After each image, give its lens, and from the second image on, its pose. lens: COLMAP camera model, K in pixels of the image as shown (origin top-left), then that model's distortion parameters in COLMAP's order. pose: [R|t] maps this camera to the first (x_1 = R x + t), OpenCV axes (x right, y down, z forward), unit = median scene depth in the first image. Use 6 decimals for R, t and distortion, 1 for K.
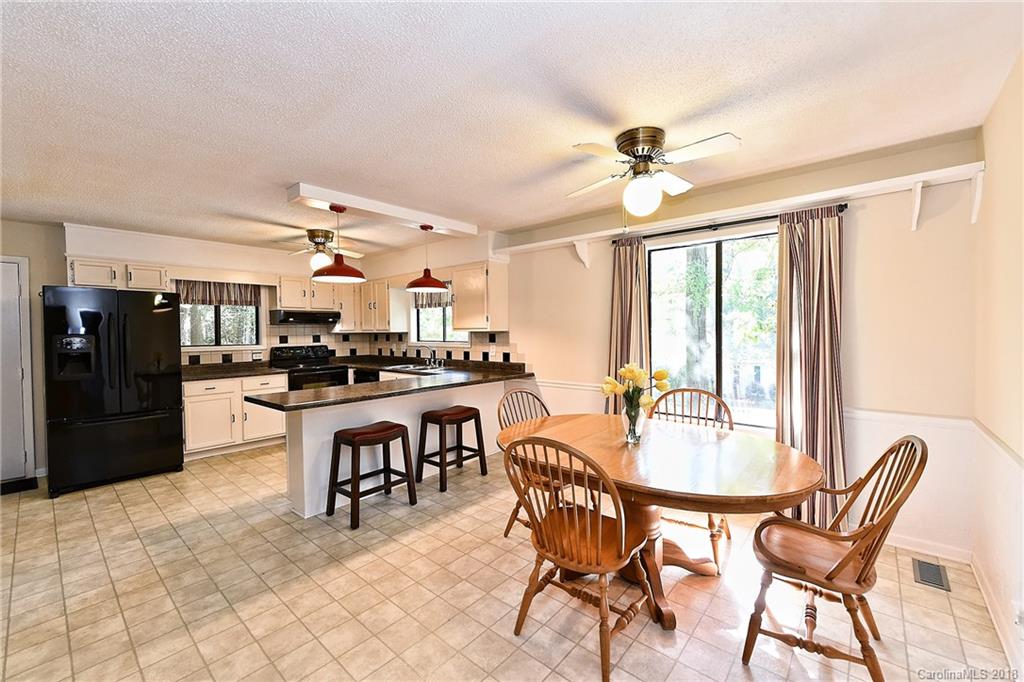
lens RADIAL K [[420.0, 0, 520.4], [0, 420.0, 336.8], [0, 0, 1]] dist [-0.003646, -0.001588]
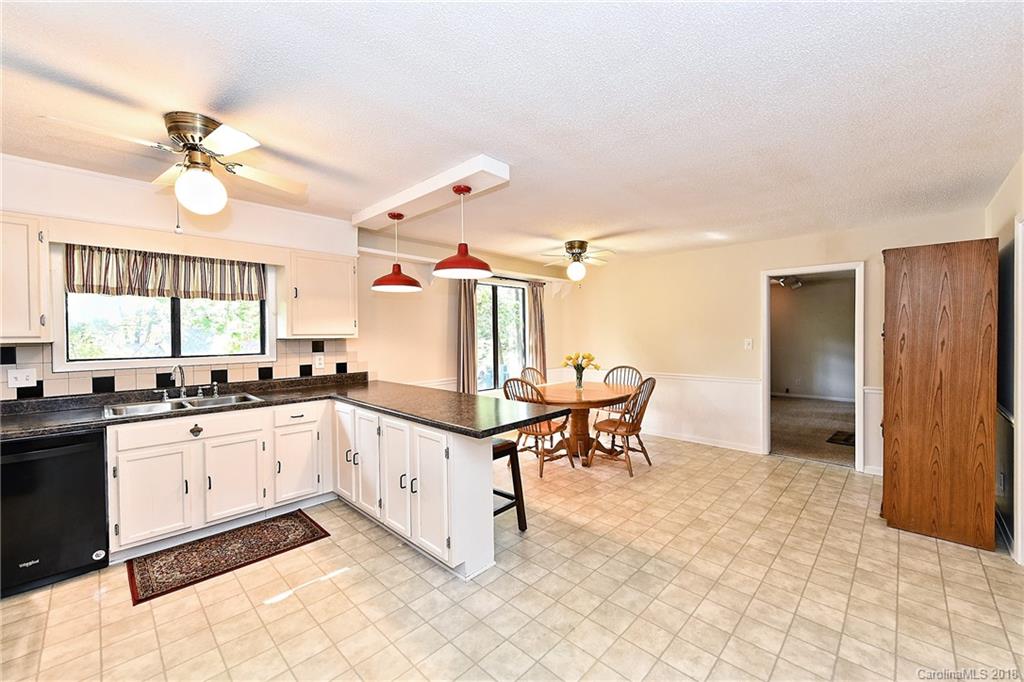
lens RADIAL K [[405.3, 0, 507.0], [0, 405.3, 346.7], [0, 0, 1]] dist [-0.000750, -0.000136]
pose [[0.065584, -0.027590, 0.997466, -1.069157], [0.016985, 0.999504, 0.026529, -0.014890], [-0.997702, 0.015202, 0.066020, 0.751646]]
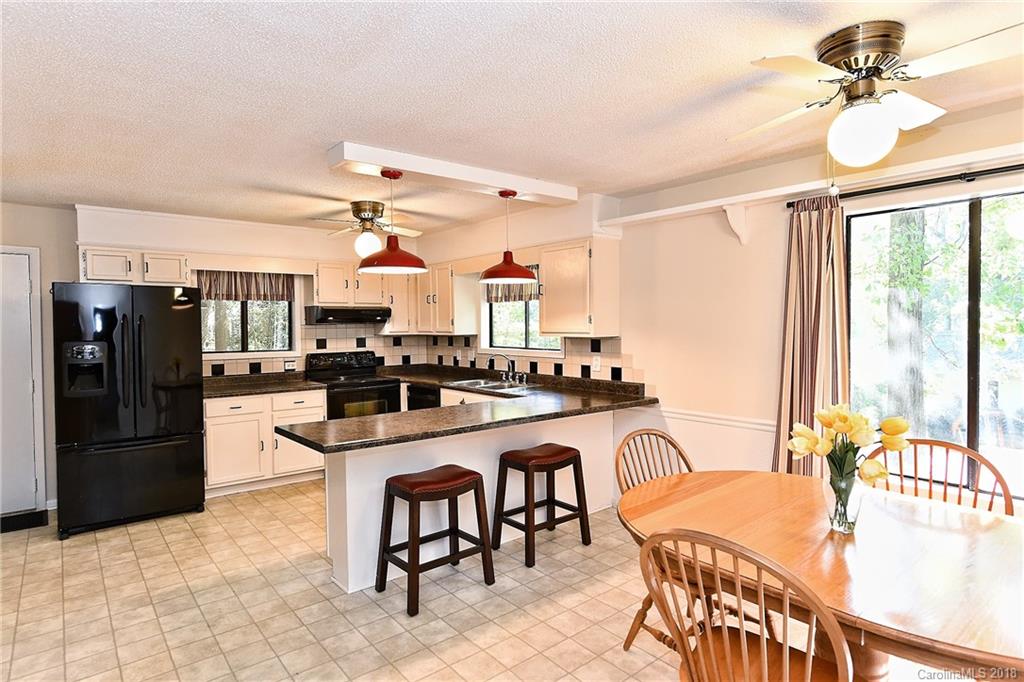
lens RADIAL K [[566.7, 0, 516.9], [0, 566.7, 333.5], [0, 0, 1]] dist [-0.000099, -0.002424]
pose [[0.983973, 0.004614, -0.178256, -0.035560], [-0.004043, 0.999985, 0.003567, -0.026288], [0.178269, -0.002789, 0.983978, 0.054371]]
